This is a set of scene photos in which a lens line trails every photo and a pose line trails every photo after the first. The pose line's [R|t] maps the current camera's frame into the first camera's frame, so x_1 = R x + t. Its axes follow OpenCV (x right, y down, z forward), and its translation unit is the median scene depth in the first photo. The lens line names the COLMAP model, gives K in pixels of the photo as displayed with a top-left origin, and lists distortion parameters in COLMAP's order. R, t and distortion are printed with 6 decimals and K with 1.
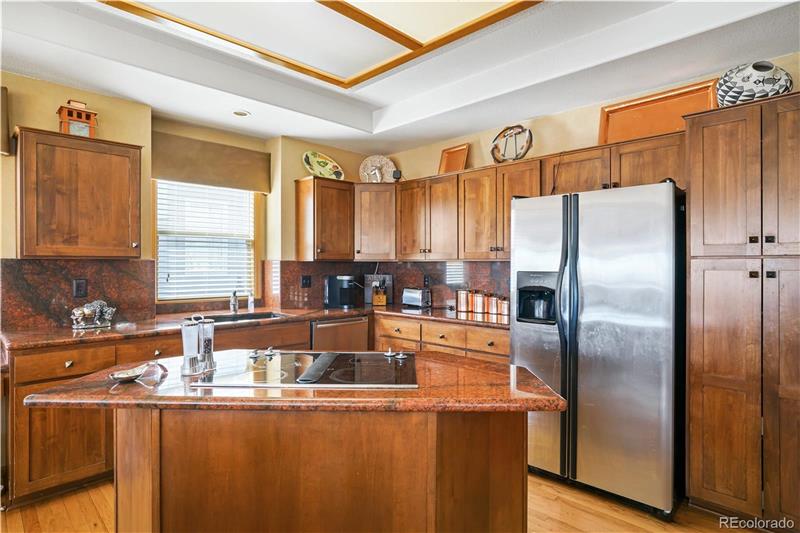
lens RADIAL K [[443.7, 0, 397.9], [0, 443.7, 262.7], [0, 0, 1]] dist [-0.015179, 0.004852]
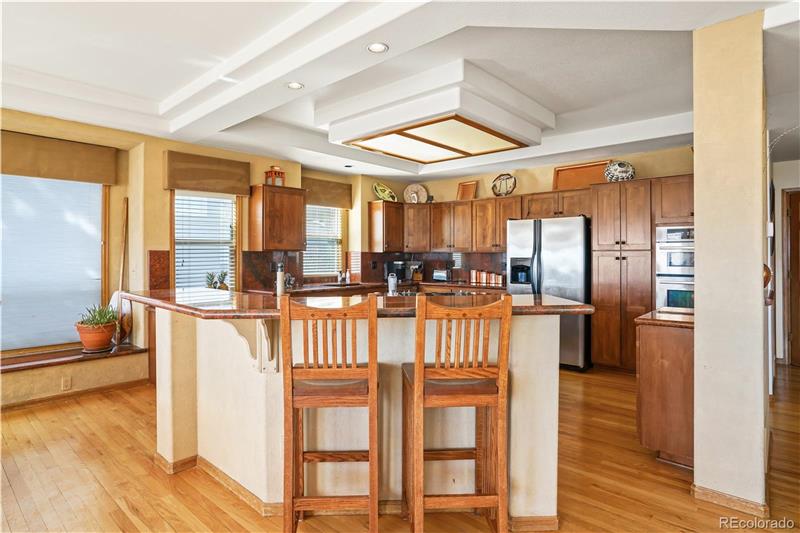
lens RADIAL K [[443.2, 0, 384.4], [0, 443.2, 253.7], [0, 0, 1]] dist [-0.024279, -0.001222]
pose [[0.999250, -0.000546, 0.038719, -0.274250], [0.000563, 1.000000, -0.000420, 0.002283], [-0.038718, 0.000441, 0.999250, -0.701139]]
